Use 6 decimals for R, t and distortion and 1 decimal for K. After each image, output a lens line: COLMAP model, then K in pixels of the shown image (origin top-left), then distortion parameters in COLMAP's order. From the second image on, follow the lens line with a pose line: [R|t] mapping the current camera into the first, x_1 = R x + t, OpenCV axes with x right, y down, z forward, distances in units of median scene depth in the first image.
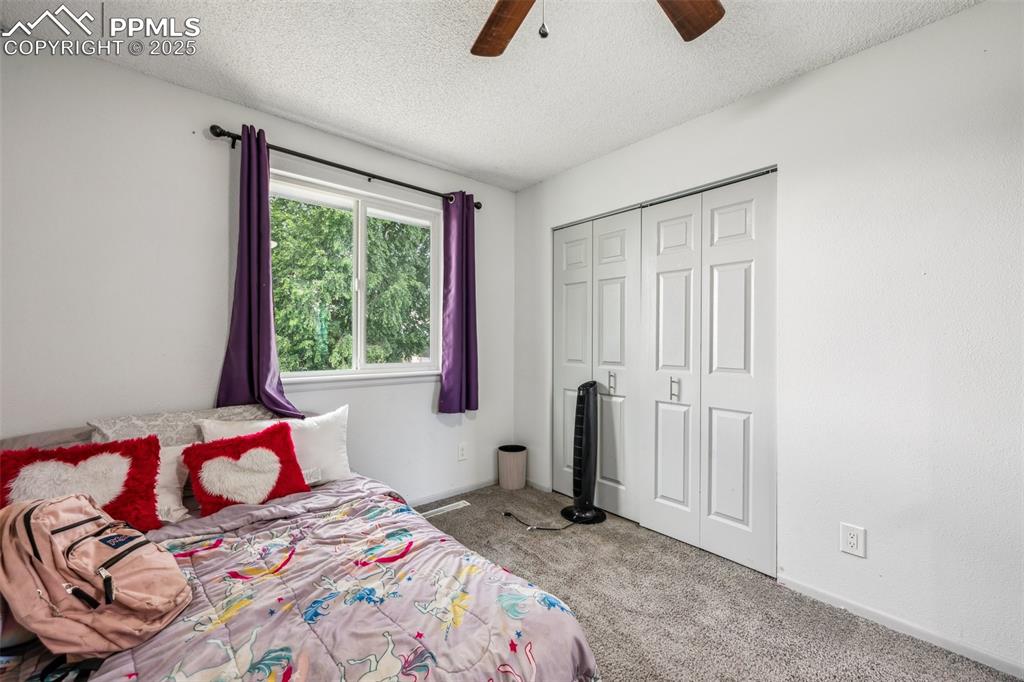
lens RADIAL K [[404.7, 0, 510.9], [0, 404.7, 338.3], [0, 0, 1]] dist [0.000181, 0.000076]
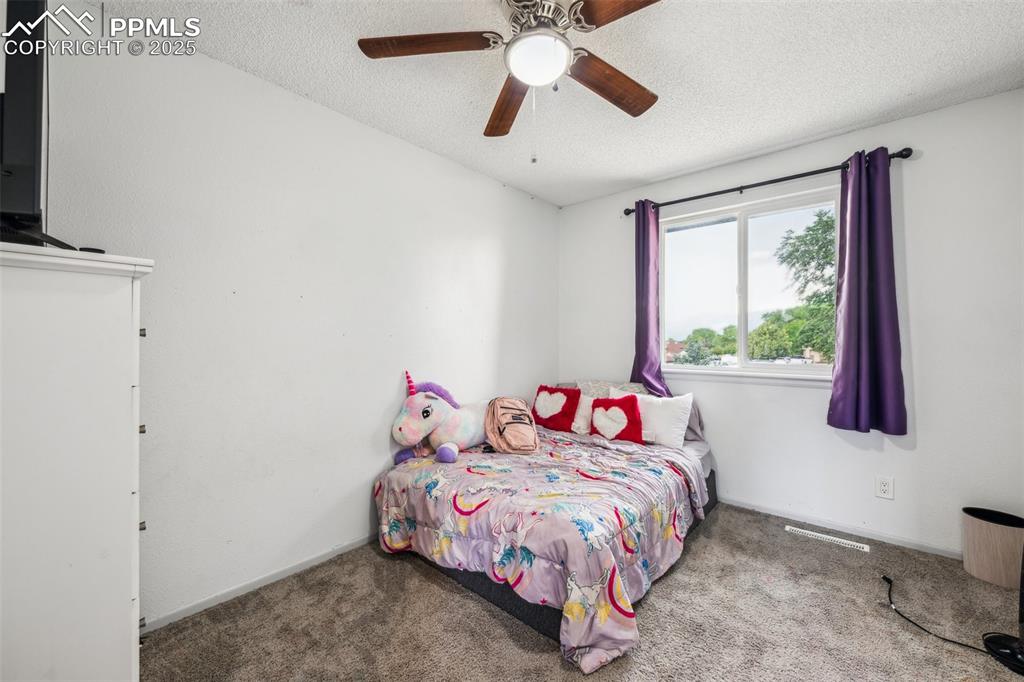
lens RADIAL K [[404.7, 0, 510.9], [0, 404.7, 338.3], [0, 0, 1]] dist [0.000181, 0.000076]
pose [[0.146756, -0.008873, -0.989133, 0.847029], [0.005143, 0.999953, -0.008207, 0.006091], [0.989159, -0.003883, 0.146795, 0.314129]]
